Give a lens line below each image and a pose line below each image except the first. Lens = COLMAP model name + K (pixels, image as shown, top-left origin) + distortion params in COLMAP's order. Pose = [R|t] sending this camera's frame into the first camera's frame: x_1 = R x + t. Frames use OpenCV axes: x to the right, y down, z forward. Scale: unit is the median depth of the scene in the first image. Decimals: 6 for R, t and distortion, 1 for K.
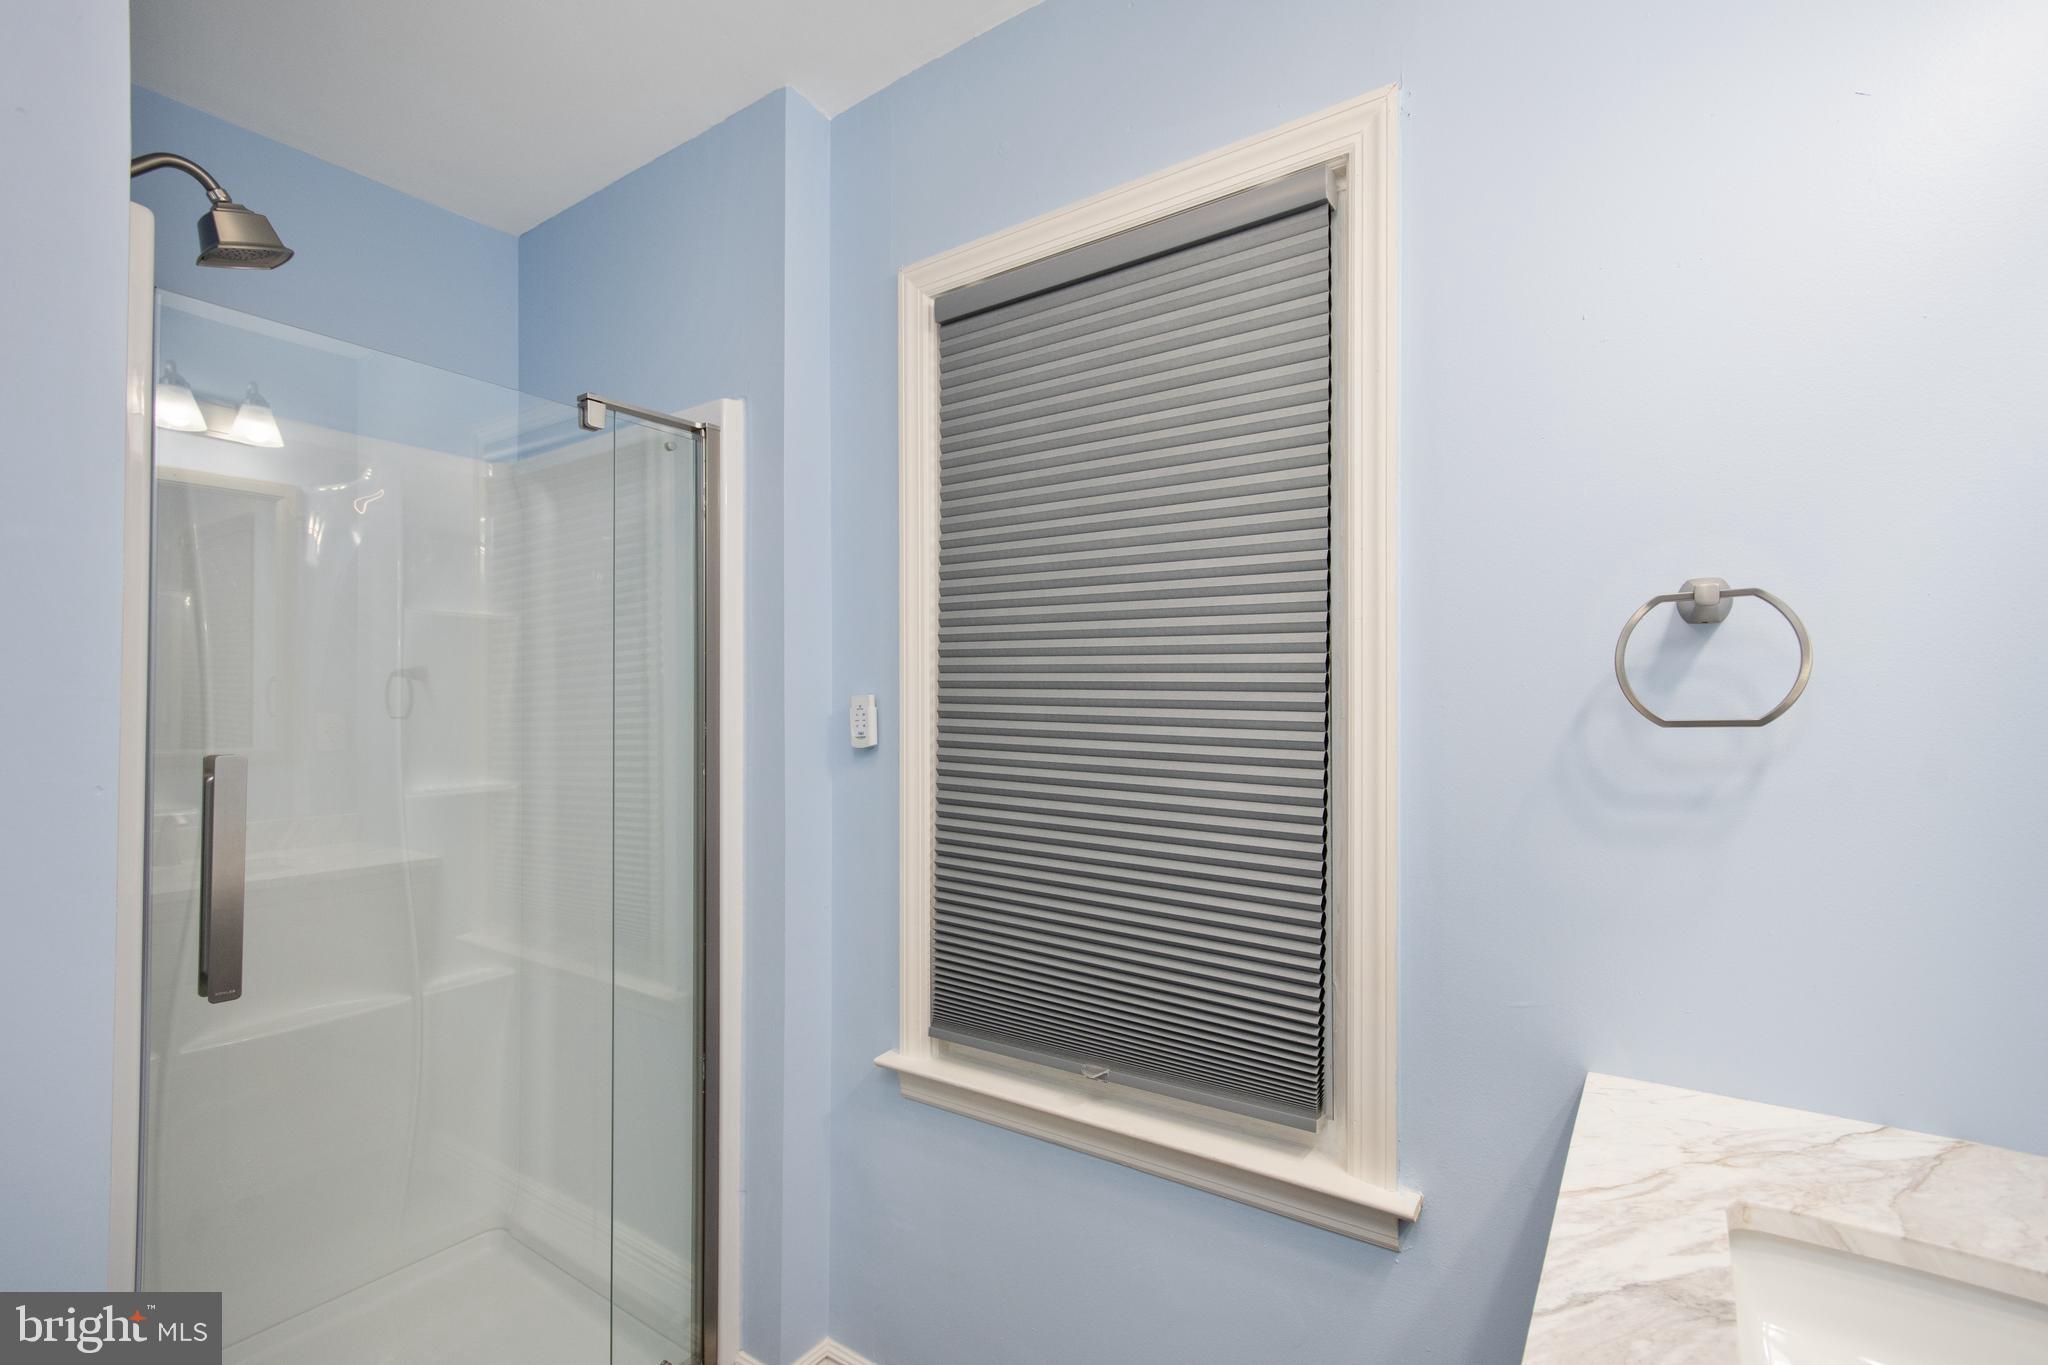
lens RADIAL K [[932.1, 0, 1039.4], [0, 932.1, 693.8], [0, 0, 1]] dist [0.009021, 0.000771]
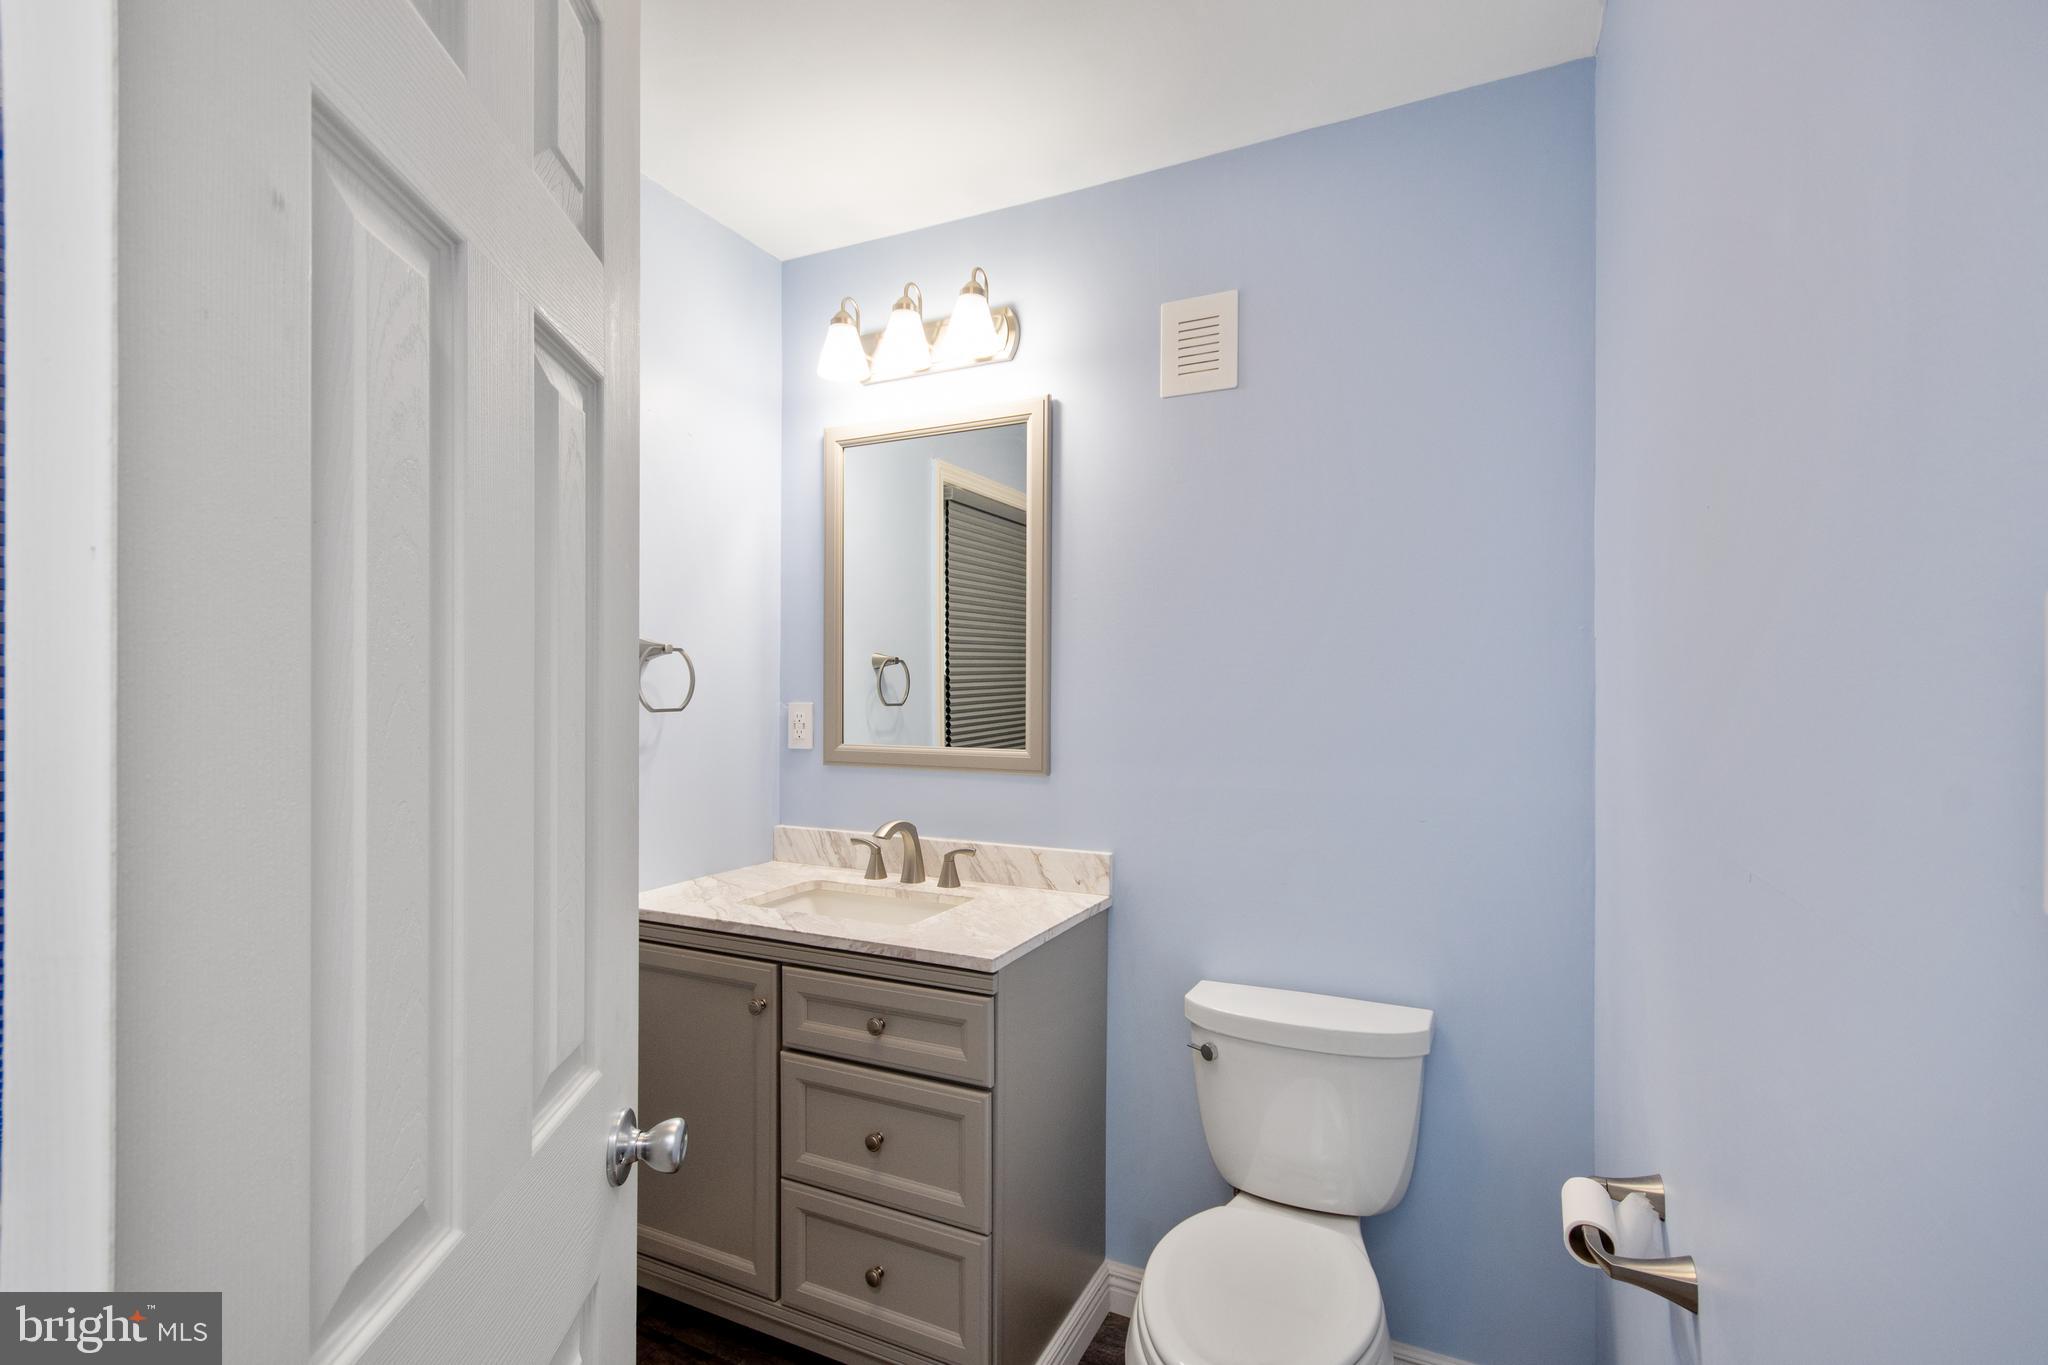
lens RADIAL K [[932.1, 0, 1039.4], [0, 932.1, 693.8], [0, 0, 1]] dist [0.009021, 0.000771]
pose [[-0.176144, 0.010770, 0.984305, -1.491455], [-0.014200, 0.999808, -0.013481, 0.010425], [-0.984262, -0.016351, -0.175957, 0.536099]]
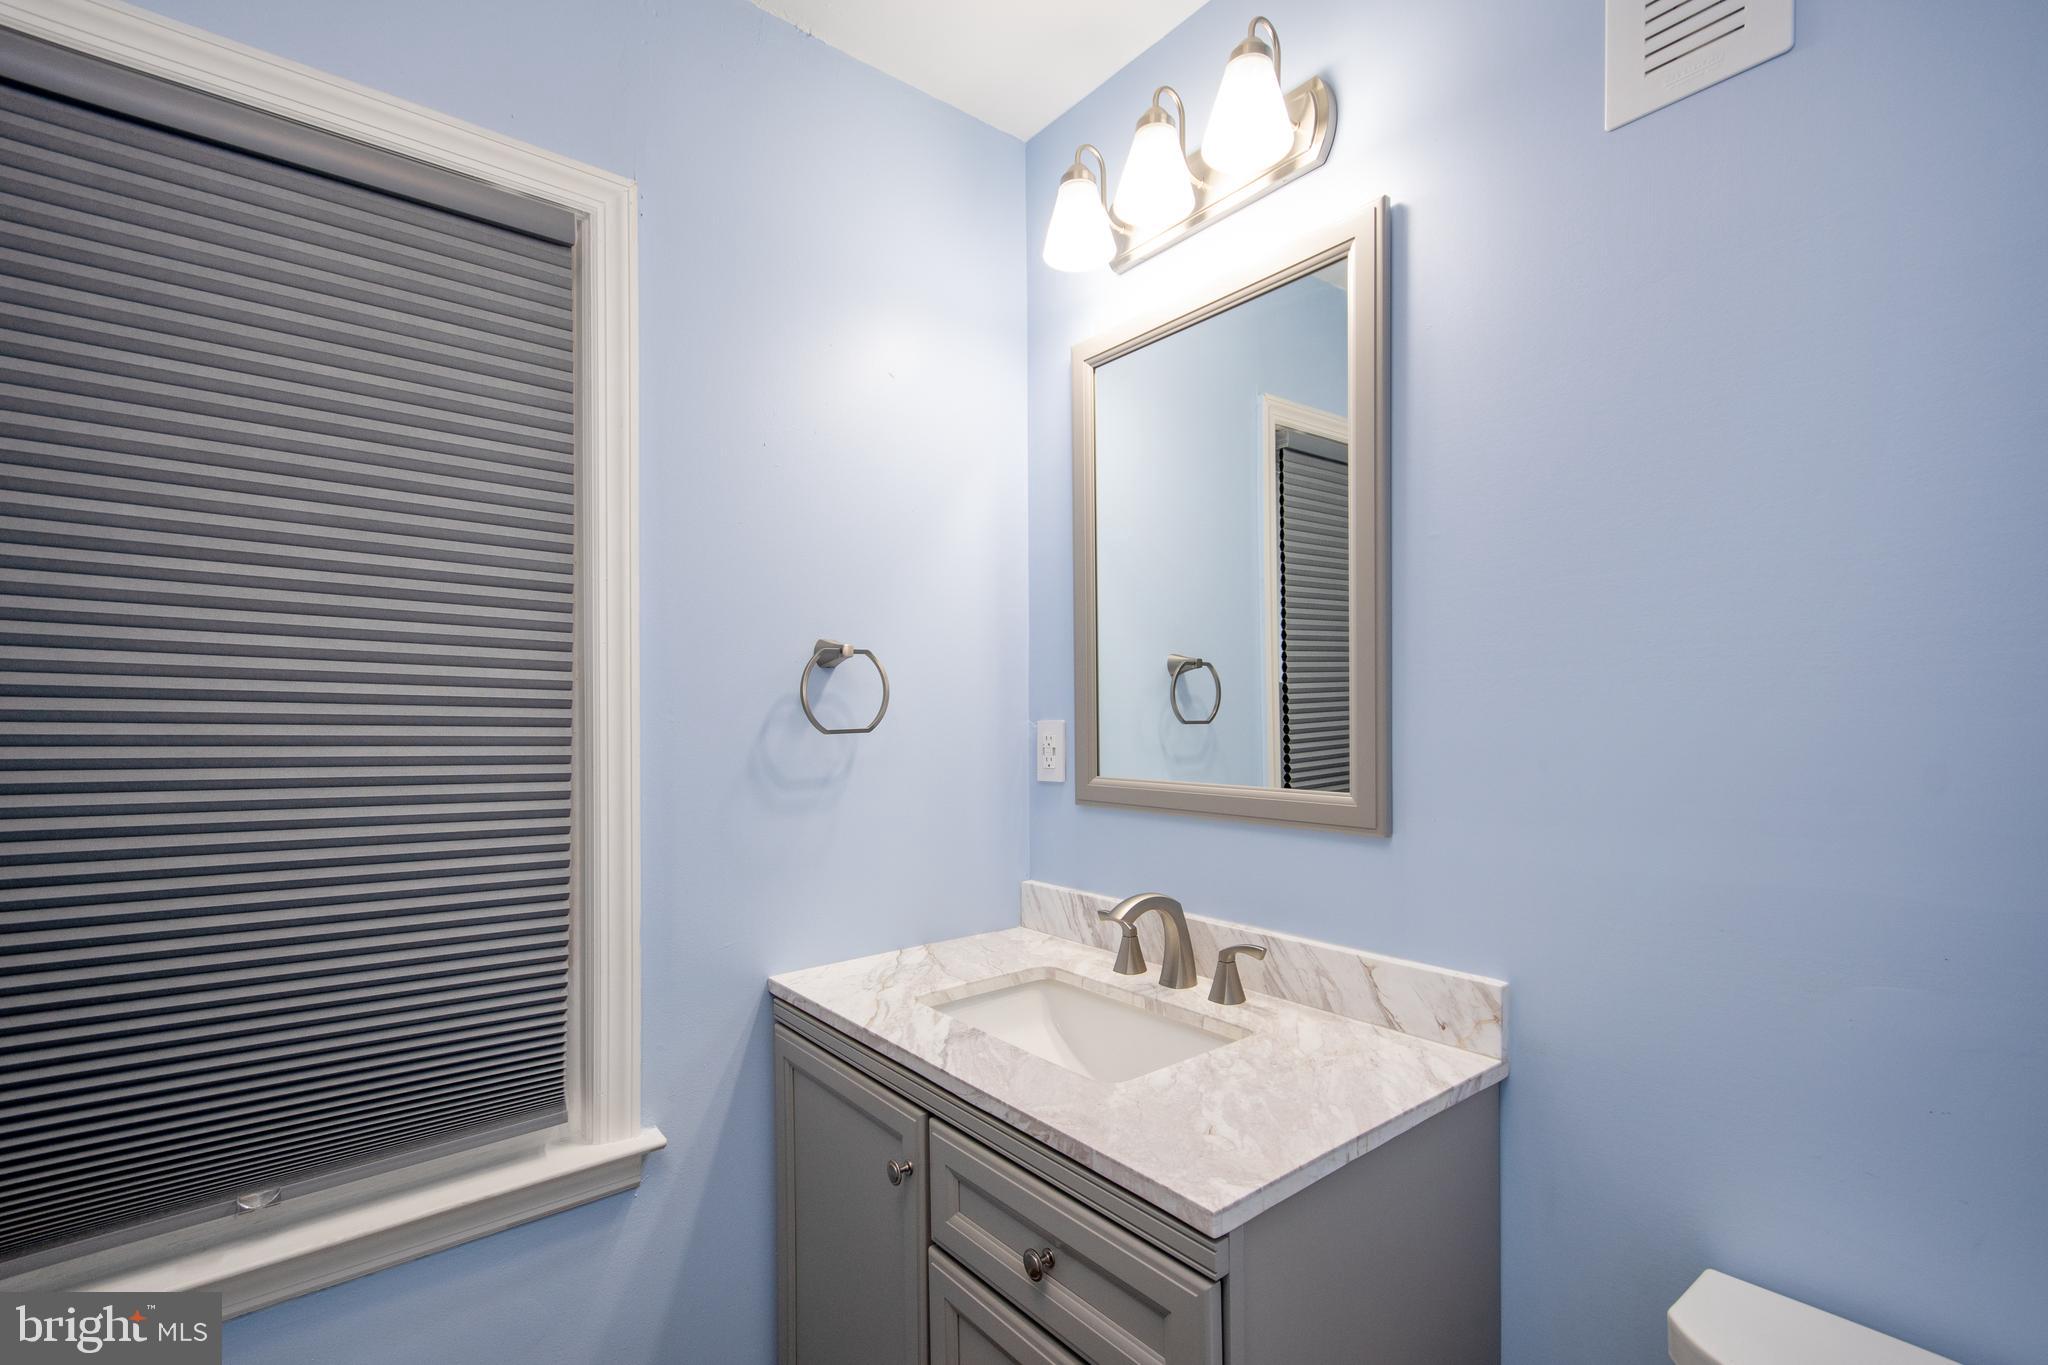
lens RADIAL K [[931.9, 0, 1025.9], [0, 931.9, 724.2], [0, 0, 1]] dist [0.011062, 0.000792]
pose [[0.266344, -0.000183, 0.963878, -0.742725], [-0.007358, 0.999970, 0.002223, 0.013772], [-0.963850, -0.007684, 0.266335, 0.270432]]
